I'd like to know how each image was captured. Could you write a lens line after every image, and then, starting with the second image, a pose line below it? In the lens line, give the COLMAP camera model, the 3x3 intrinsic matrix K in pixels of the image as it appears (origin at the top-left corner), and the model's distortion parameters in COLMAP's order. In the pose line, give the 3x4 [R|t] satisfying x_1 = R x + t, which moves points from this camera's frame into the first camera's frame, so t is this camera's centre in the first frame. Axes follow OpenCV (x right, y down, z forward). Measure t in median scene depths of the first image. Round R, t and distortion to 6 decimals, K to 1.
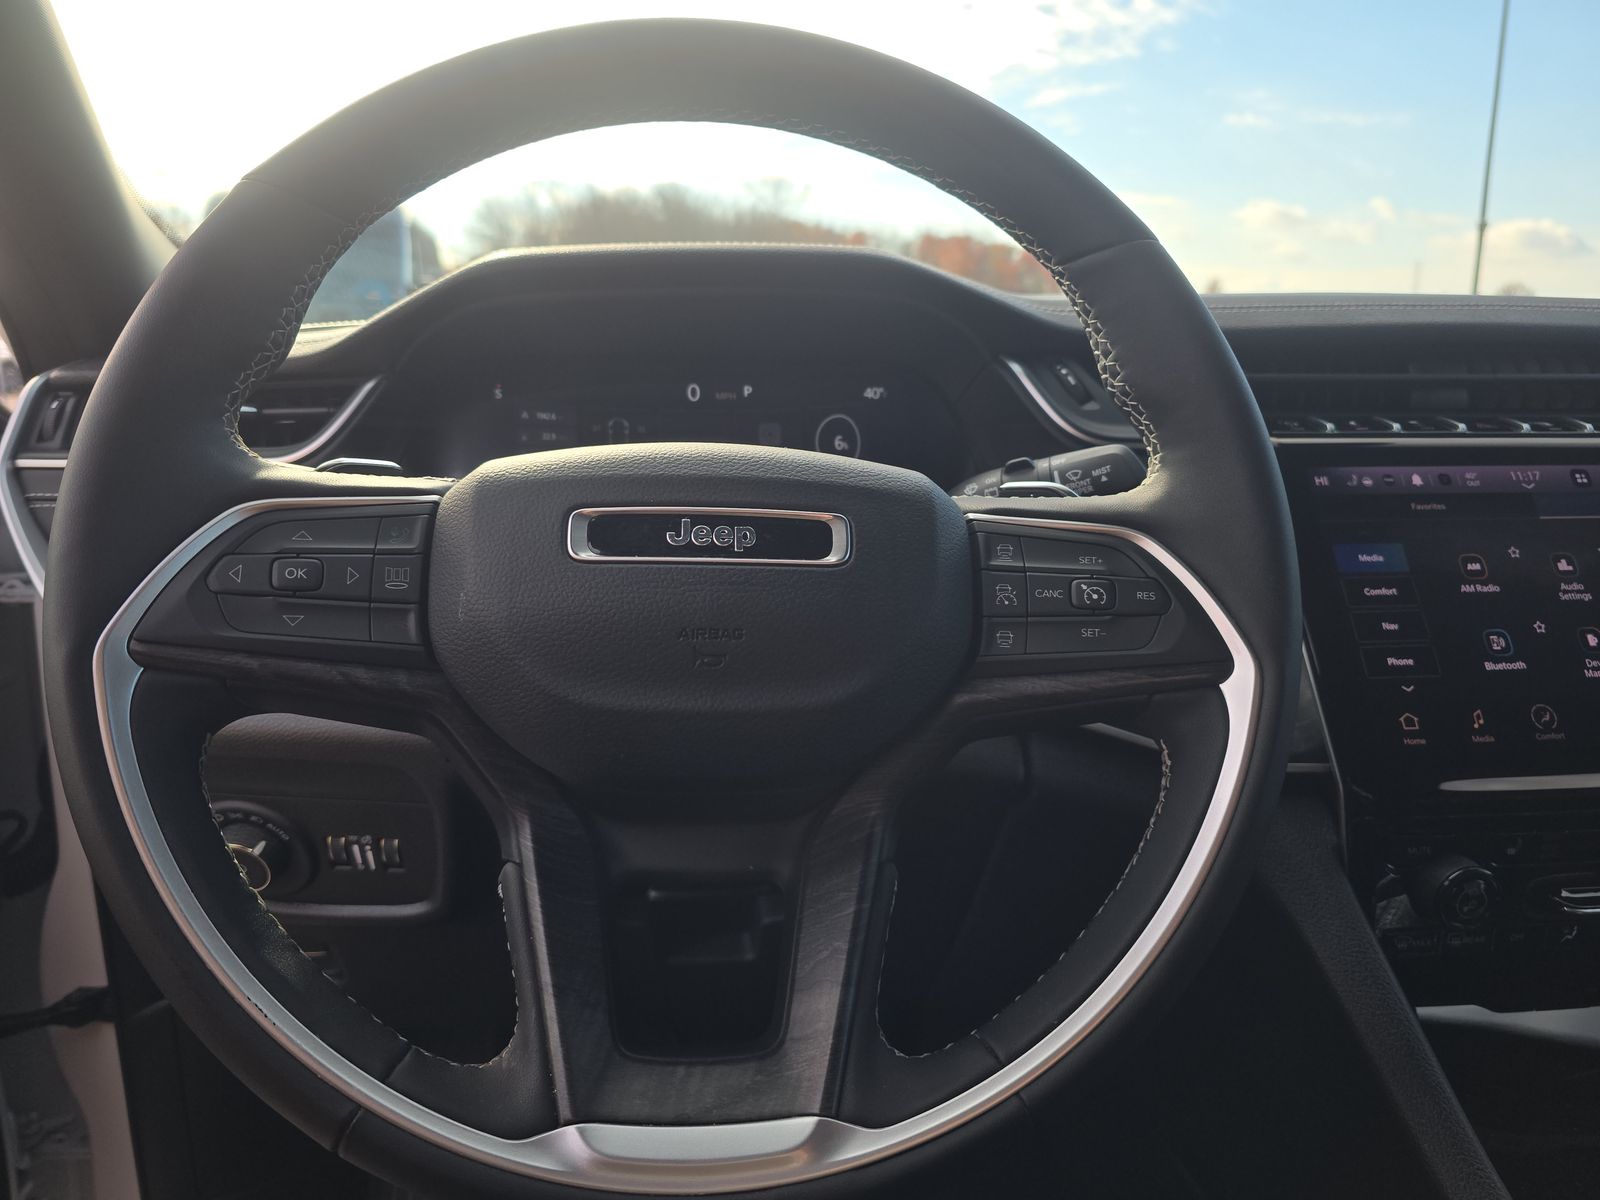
lens RADIAL K [[1081.5, 0, 800.0], [0, 1081.5, 600.0], [0, 0, 1]] dist [0.045577, -0.059688]
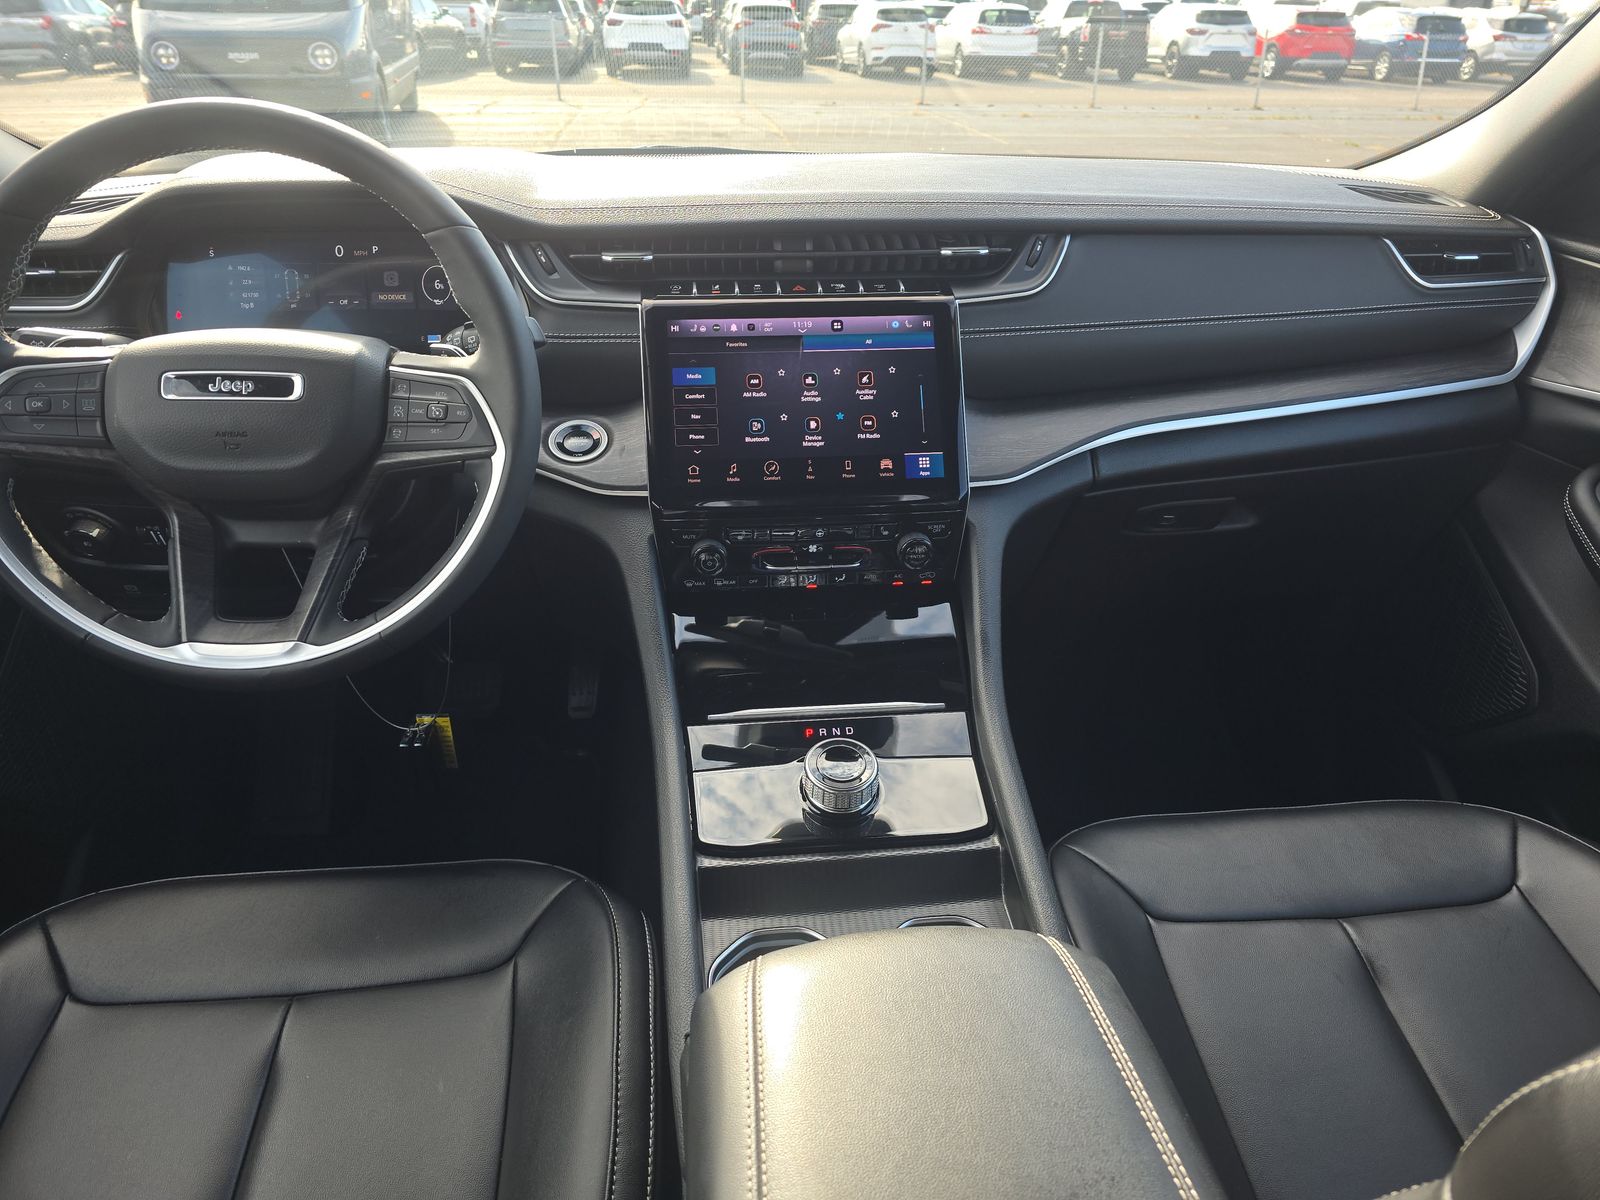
lens RADIAL K [[1081.5, 0, 800.0], [0, 1081.5, 600.0], [0, 0, 1]] dist [0.045577, -0.059688]
pose [[0.999987, 0.005076, 0.000486, 0.954154], [-0.005028, 0.965768, 0.259360, -0.198133], [0.000847, -0.259359, 0.965781, -1.077441]]
